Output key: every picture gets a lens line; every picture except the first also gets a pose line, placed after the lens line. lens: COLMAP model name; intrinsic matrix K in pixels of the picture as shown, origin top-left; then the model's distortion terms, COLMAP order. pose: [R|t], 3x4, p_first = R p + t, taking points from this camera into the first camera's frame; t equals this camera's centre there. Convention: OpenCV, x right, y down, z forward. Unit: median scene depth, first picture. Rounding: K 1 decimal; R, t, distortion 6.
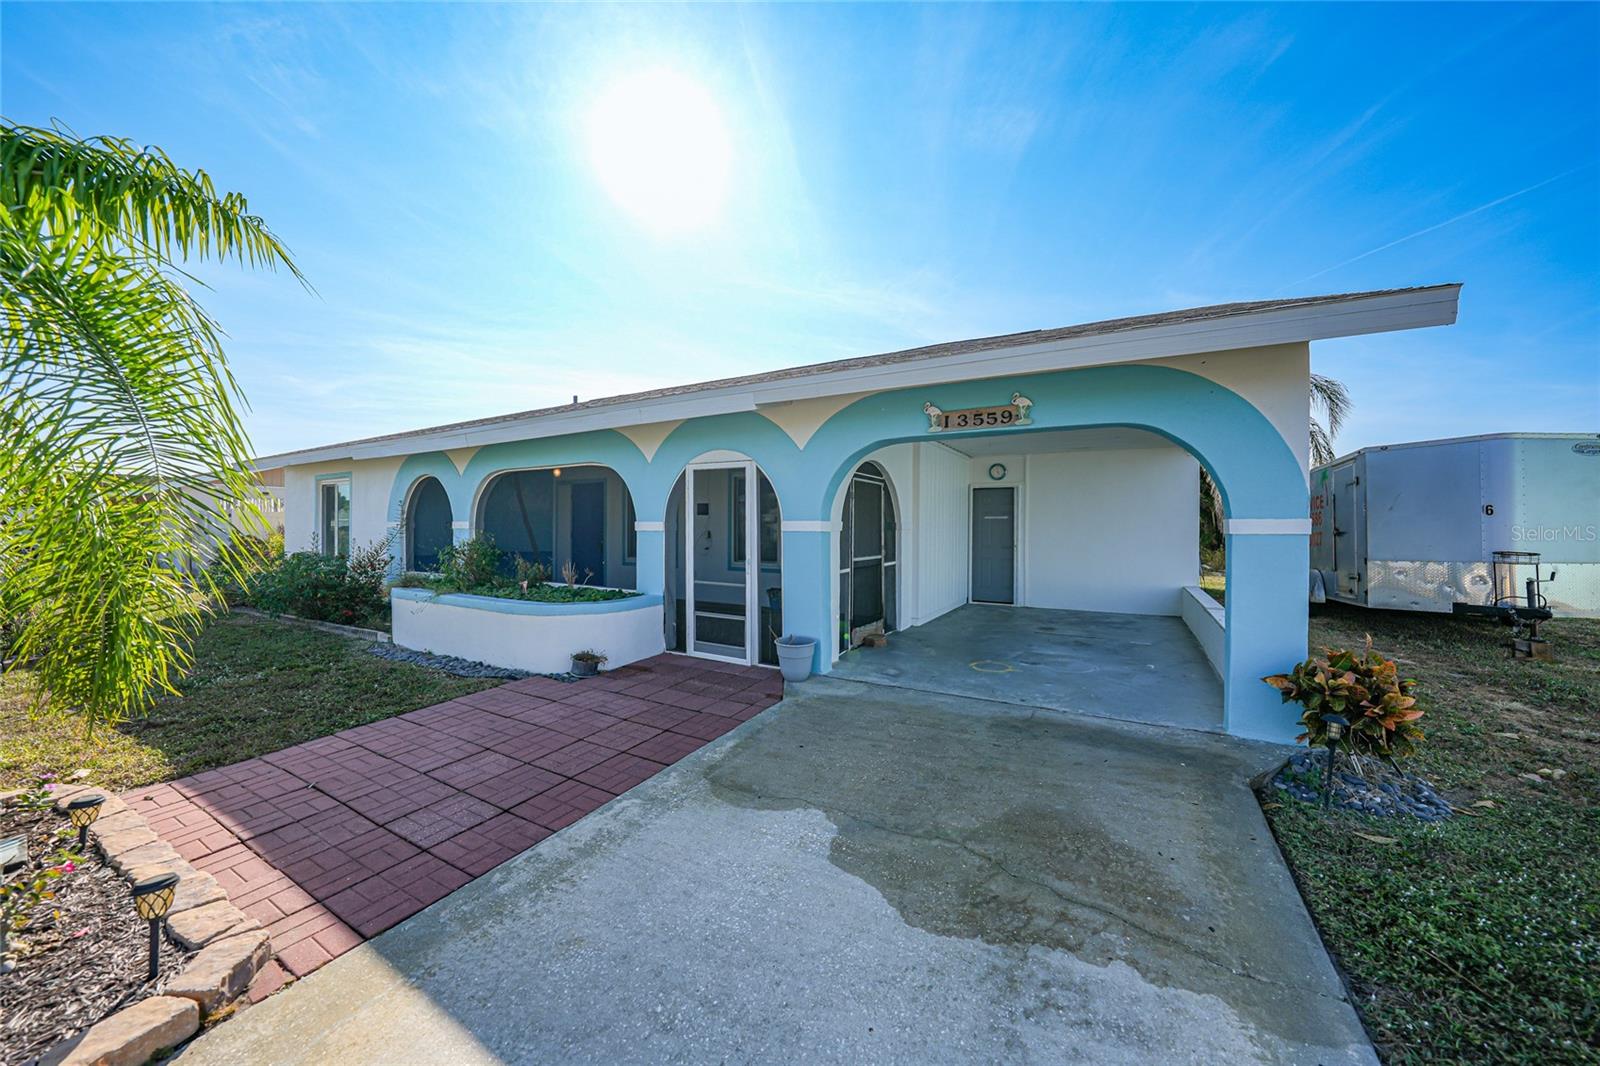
lens RADIAL K [[572.6, 0, 793.5], [0, 572.6, 541.0], [0, 0, 1]] dist [-0.019544, 0.000188]
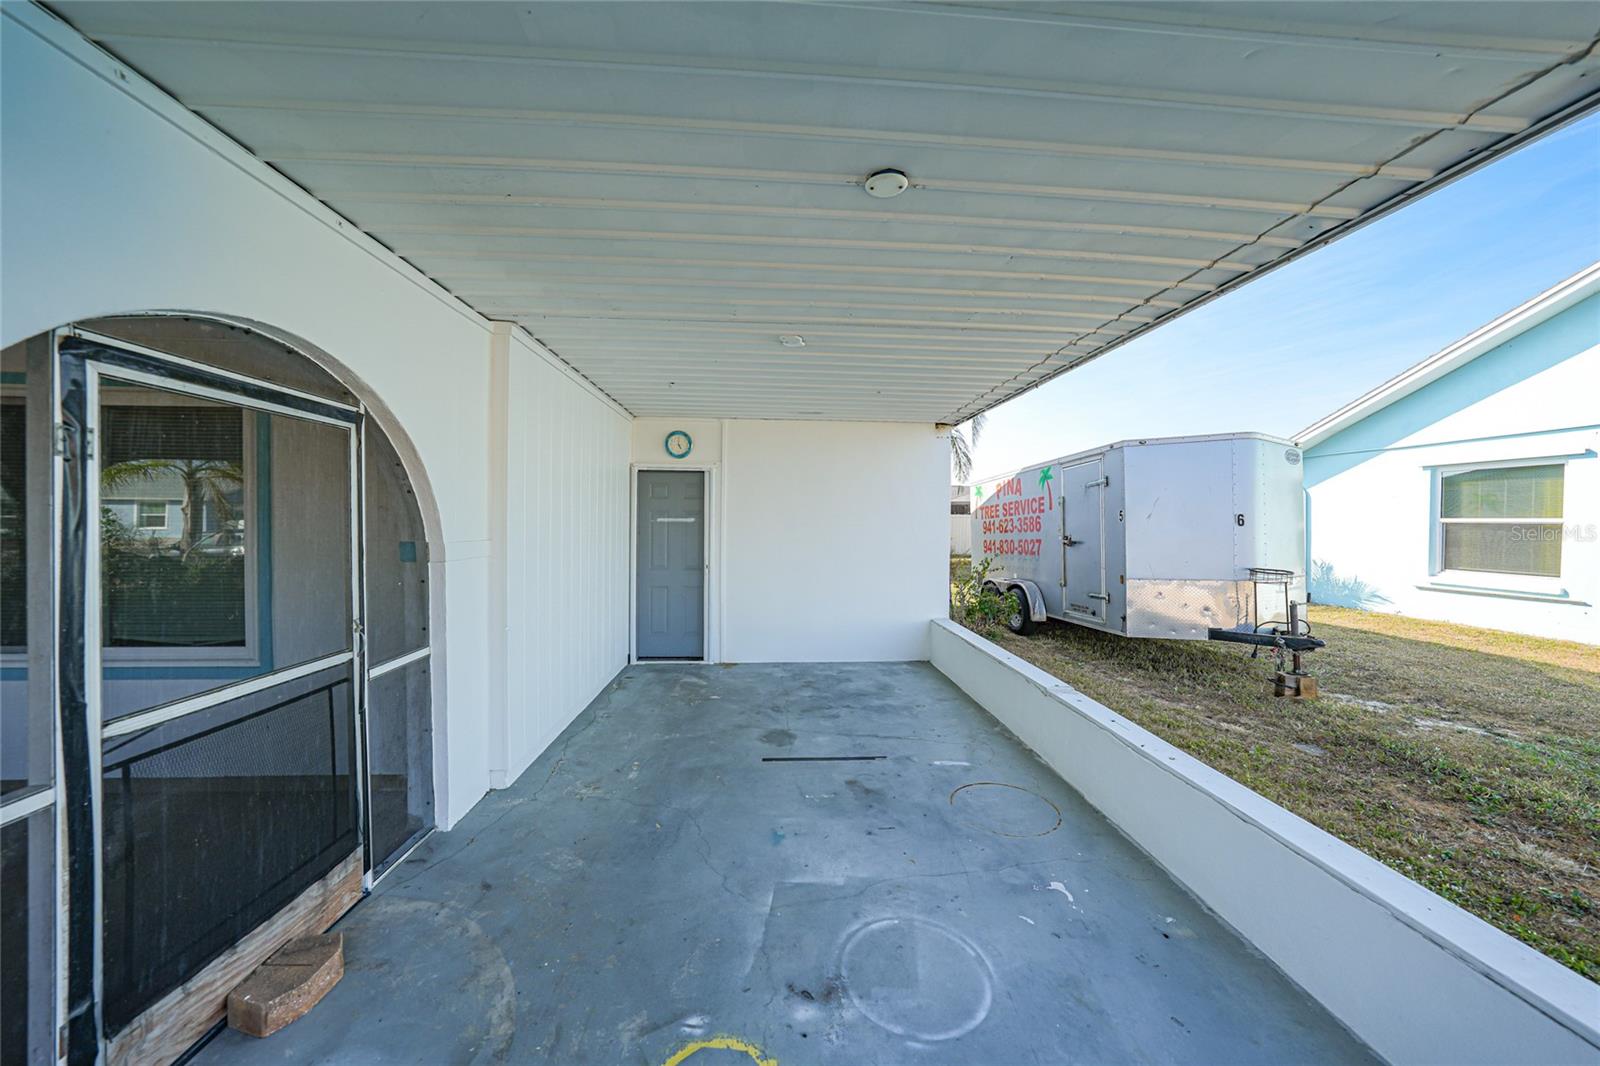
lens RADIAL K [[563.8, 0, 803.3], [0, 563.8, 522.9], [0, 0, 1]] dist [-0.023302, 0.000043]
pose [[0.830891, 0.002435, 0.556430, 0.161915], [0.006971, 0.999866, -0.014786, -0.033800], [-0.556392, 0.016165, 0.830763, 0.514956]]
